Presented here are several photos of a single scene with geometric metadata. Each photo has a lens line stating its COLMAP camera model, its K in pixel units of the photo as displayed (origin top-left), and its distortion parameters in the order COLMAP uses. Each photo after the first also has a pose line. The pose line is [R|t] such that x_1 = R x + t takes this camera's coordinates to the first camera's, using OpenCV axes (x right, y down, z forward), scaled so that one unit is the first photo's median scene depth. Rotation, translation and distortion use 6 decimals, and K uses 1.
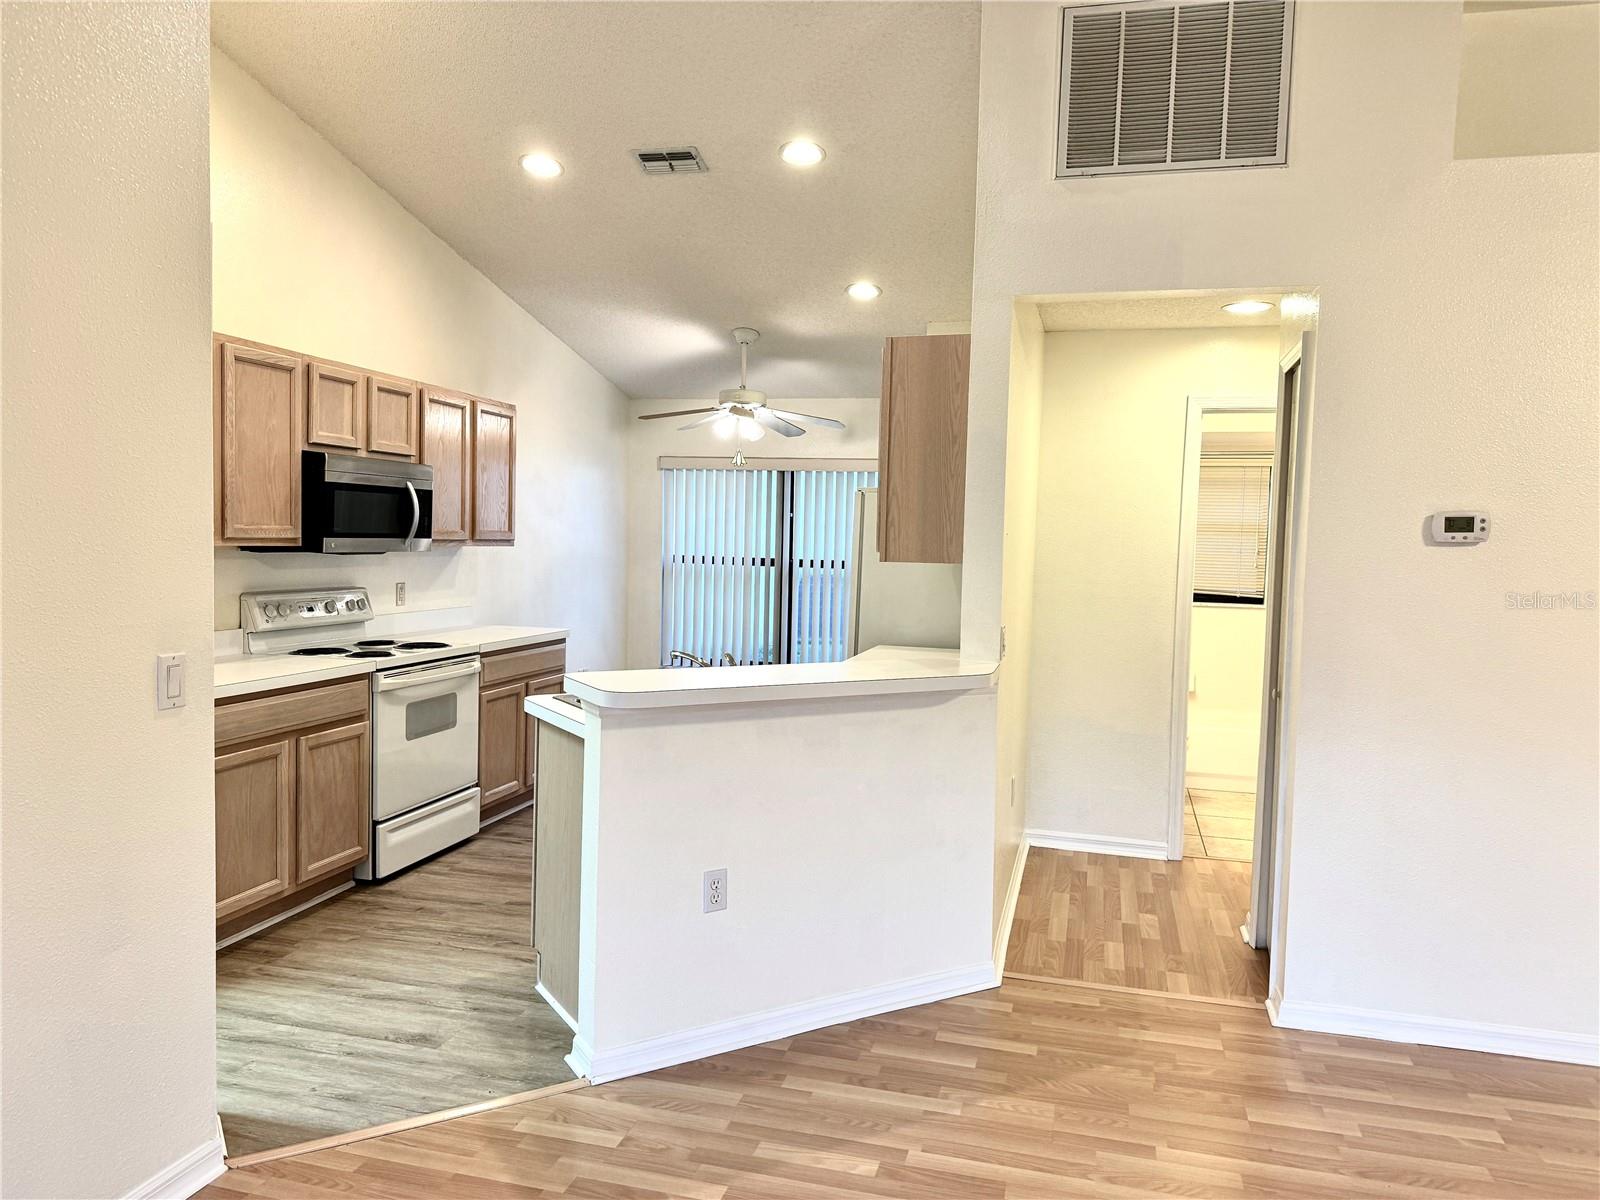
lens RADIAL K [[1114.3, 0, 800.0], [0, 1114.3, 600.0], [0, 0, 1]] dist [0.003967, 0.000949]
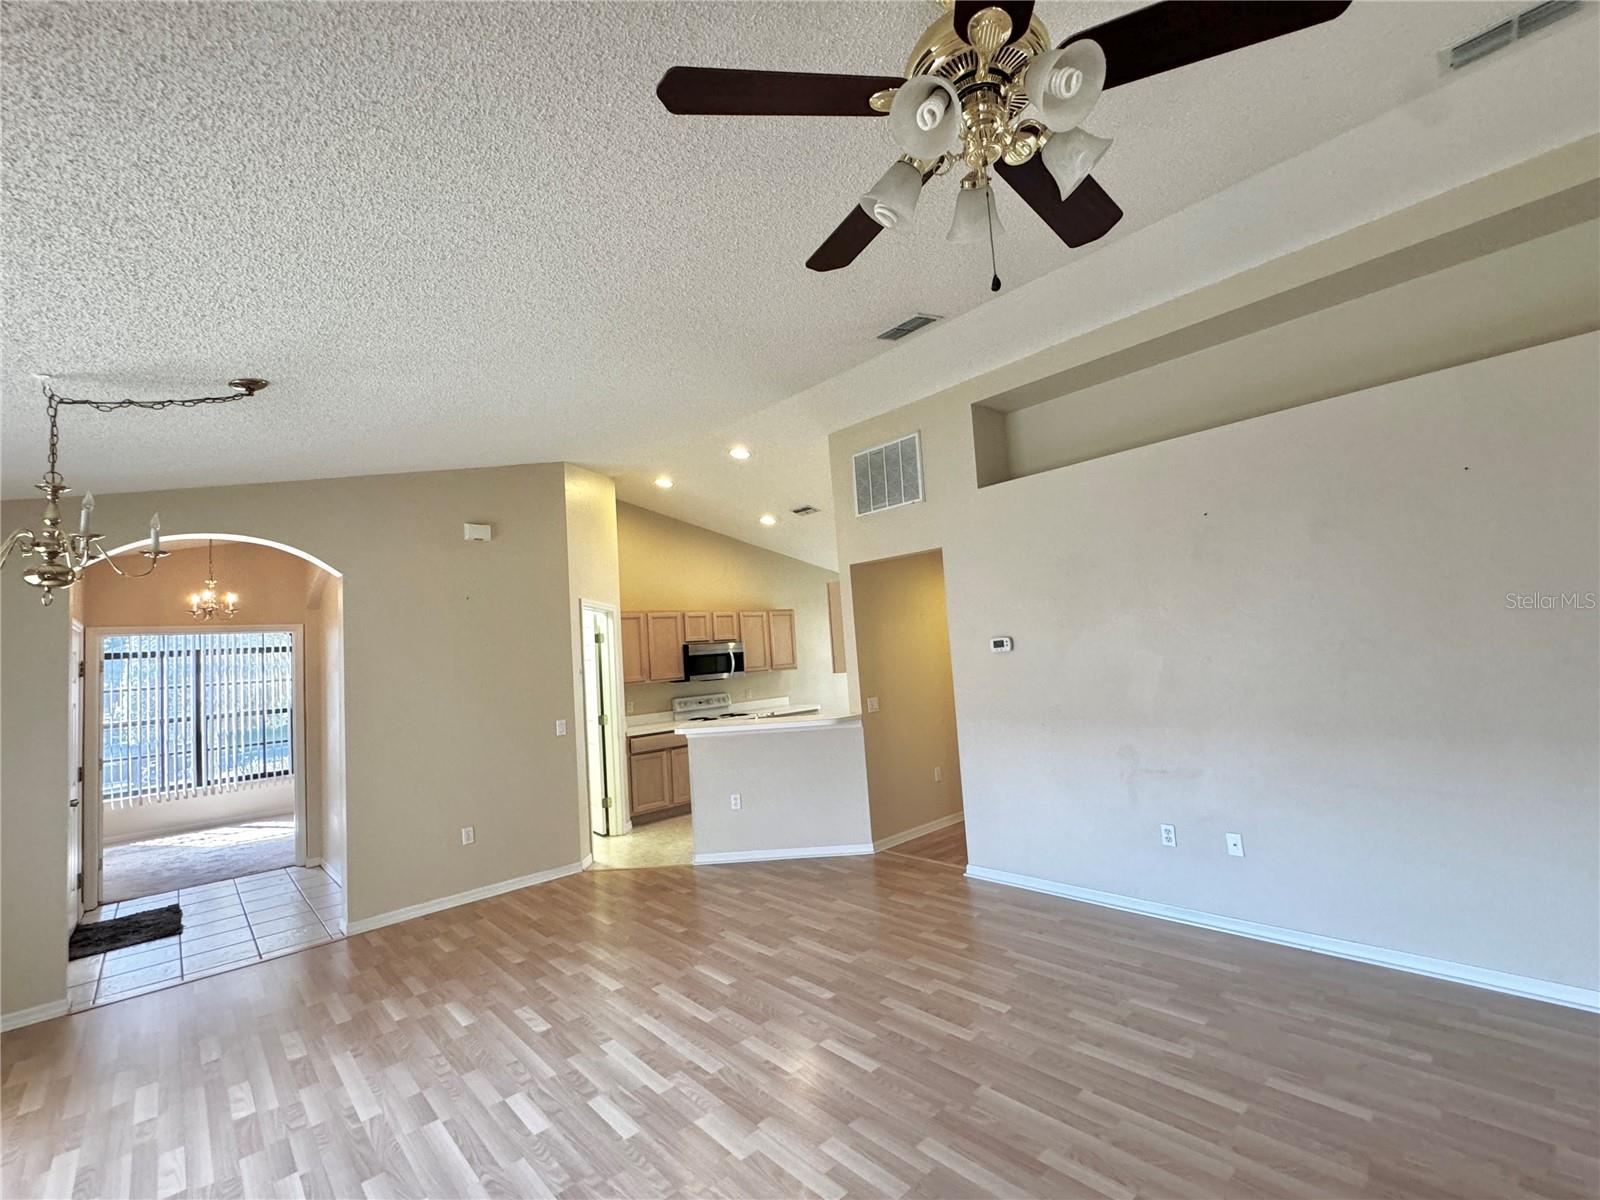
lens RADIAL K [[678.8, 0, 800.0], [0, 678.8, 600.0], [0, 0, 1]] dist [0.000263, 0.000104]
pose [[0.841650, -0.126196, -0.525072, 0.691525], [0.061572, 0.988397, -0.138857, 0.006556], [0.536502, 0.084539, 0.839654, -0.261117]]
